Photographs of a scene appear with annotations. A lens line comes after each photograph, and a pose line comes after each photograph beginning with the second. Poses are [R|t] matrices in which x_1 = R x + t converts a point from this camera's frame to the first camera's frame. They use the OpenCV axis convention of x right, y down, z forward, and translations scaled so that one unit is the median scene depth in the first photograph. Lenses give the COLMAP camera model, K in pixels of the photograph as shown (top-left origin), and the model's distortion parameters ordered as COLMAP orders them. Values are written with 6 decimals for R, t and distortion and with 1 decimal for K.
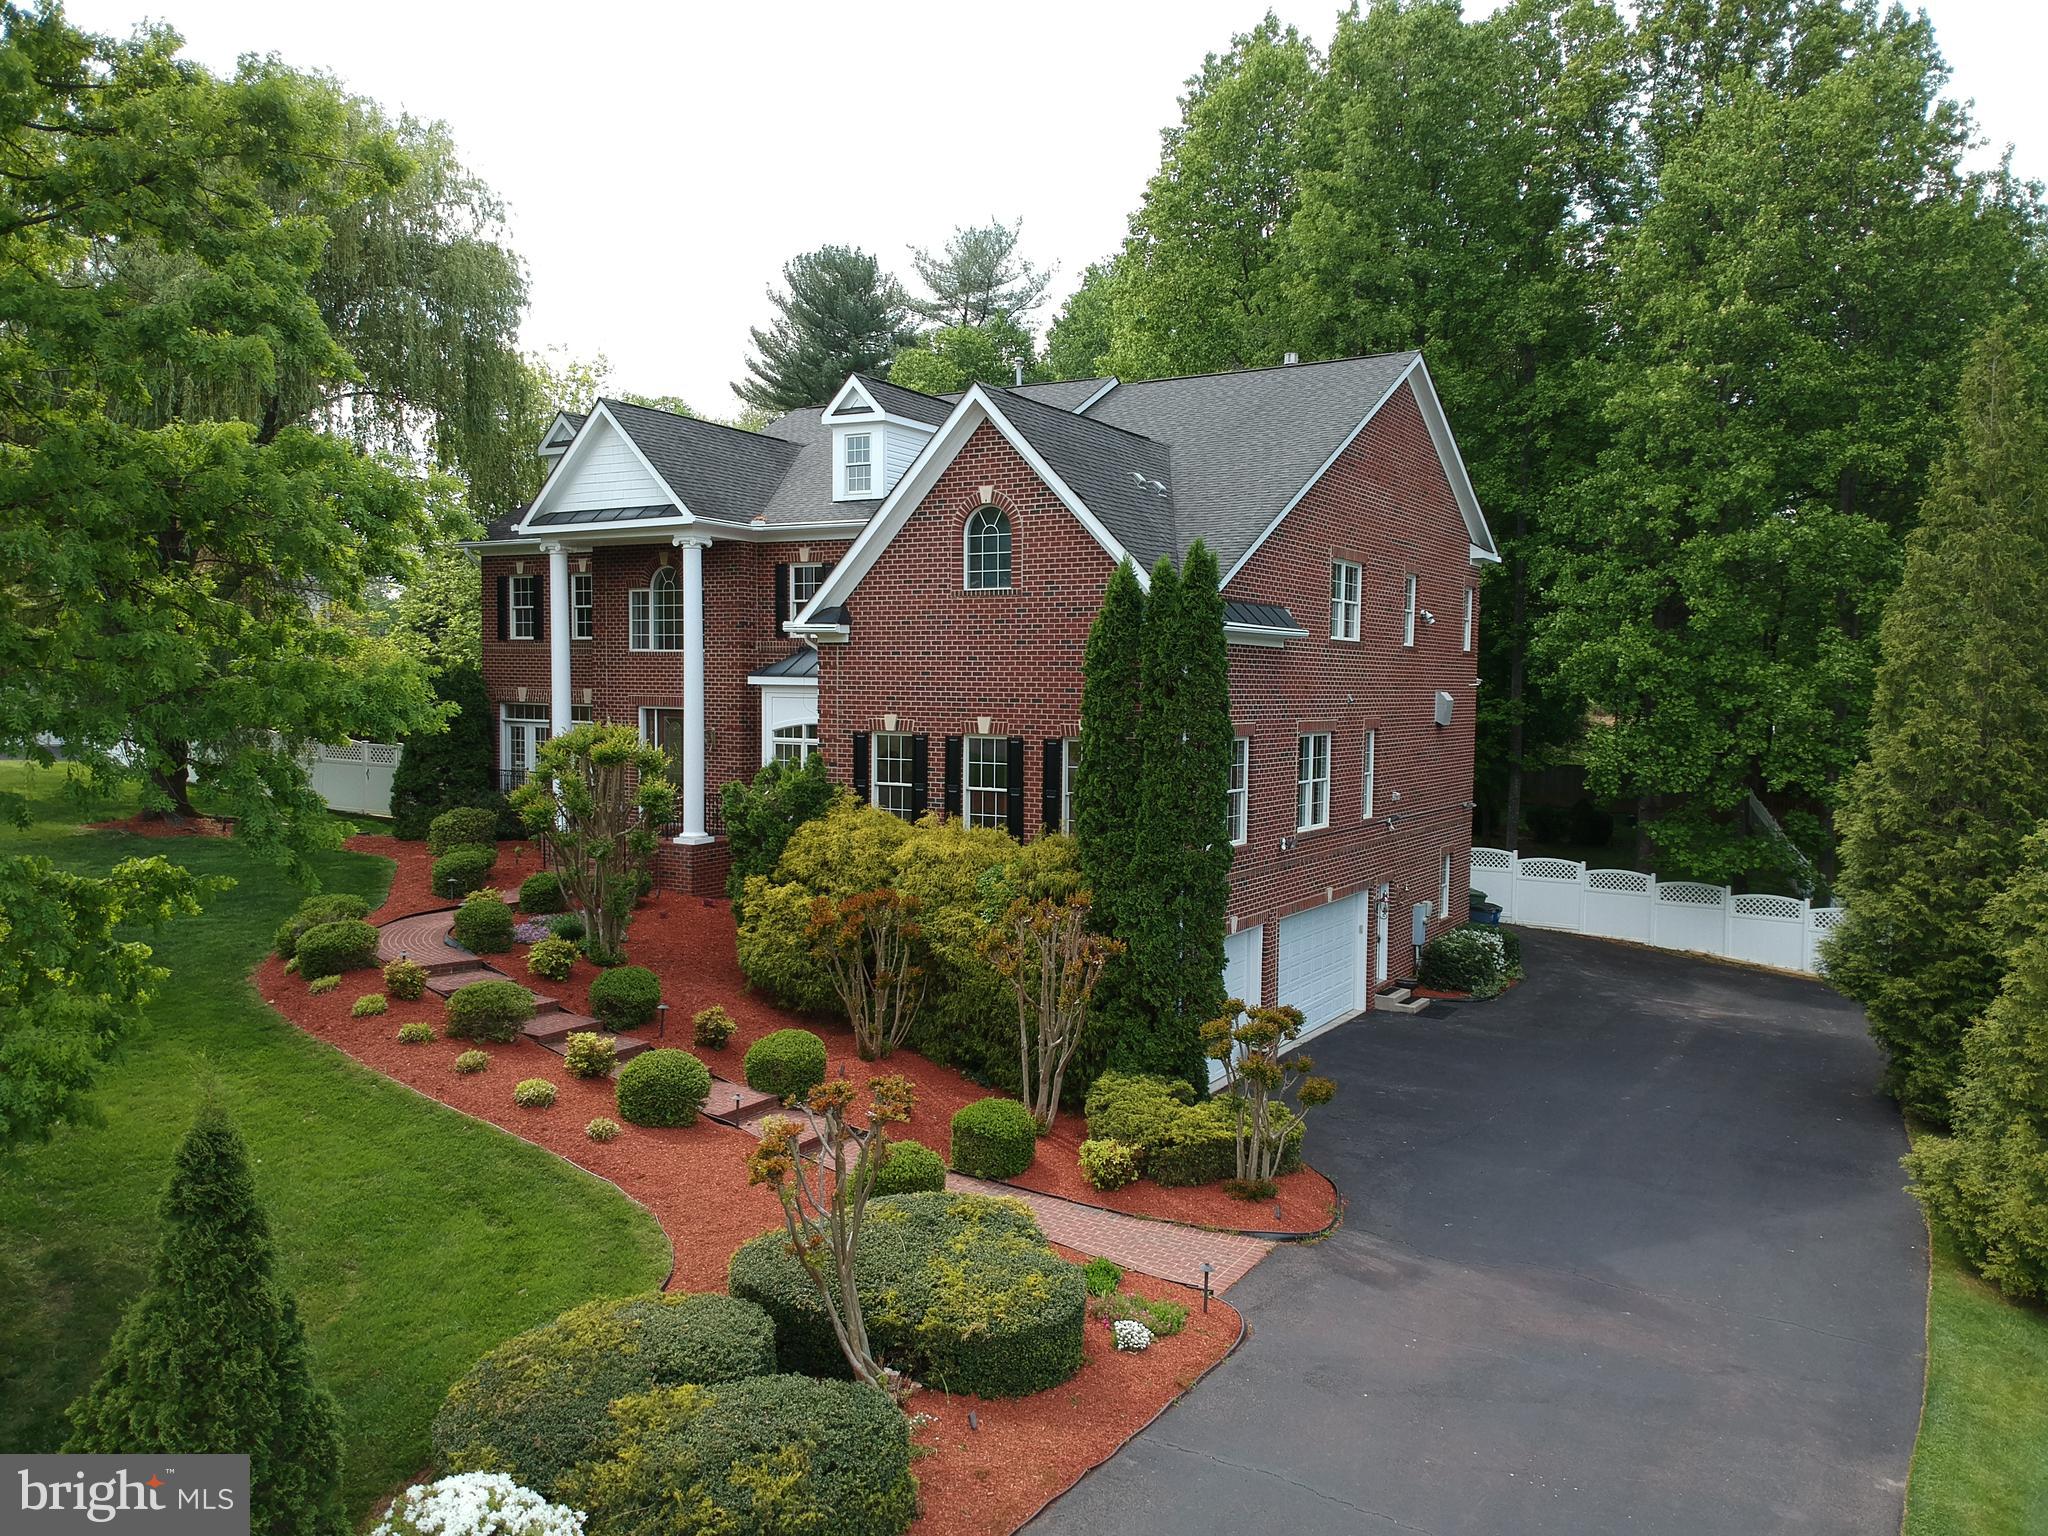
lens RADIAL K [[1466.8, 0, 1024.0], [0, 1466.8, 768.0], [0, 0, 1]] dist [0.099256, -0.189791]
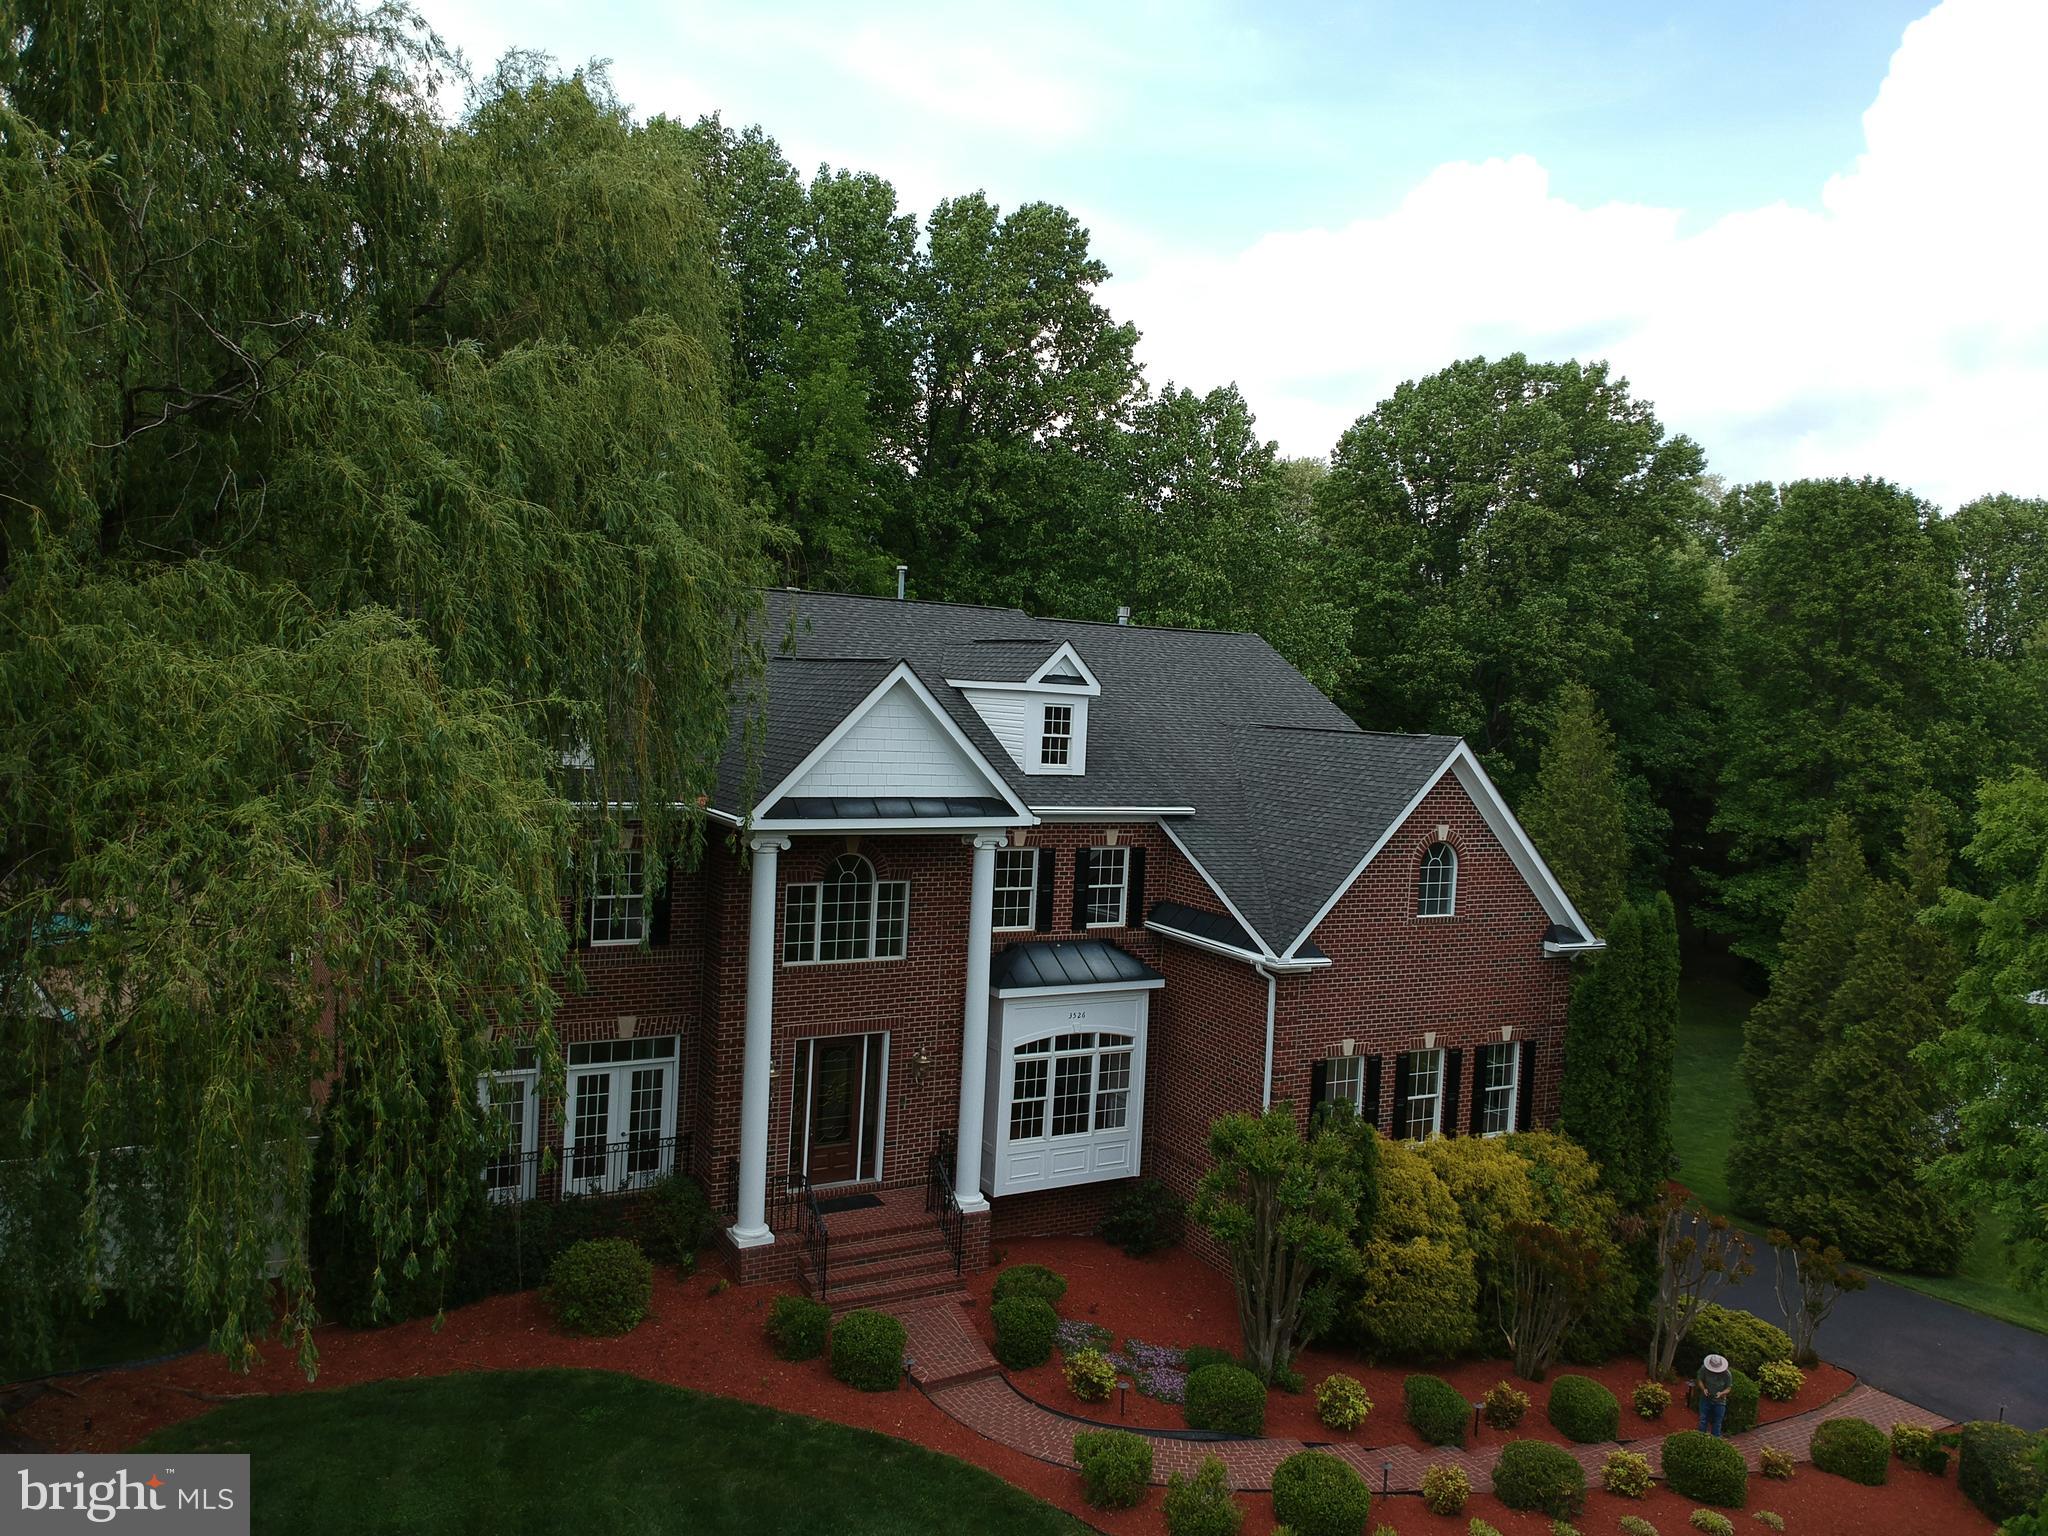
lens RADIAL K [[1466.8, 0, 1024.0], [0, 1466.8, 768.0], [0, 0, 1]] dist [0.099256, -0.189791]
pose [[0.513189, -0.030109, 0.857748, -0.905486], [0.009595, 0.999523, 0.029345, -0.215489], [-0.858222, -0.006829, 0.513233, 0.560619]]
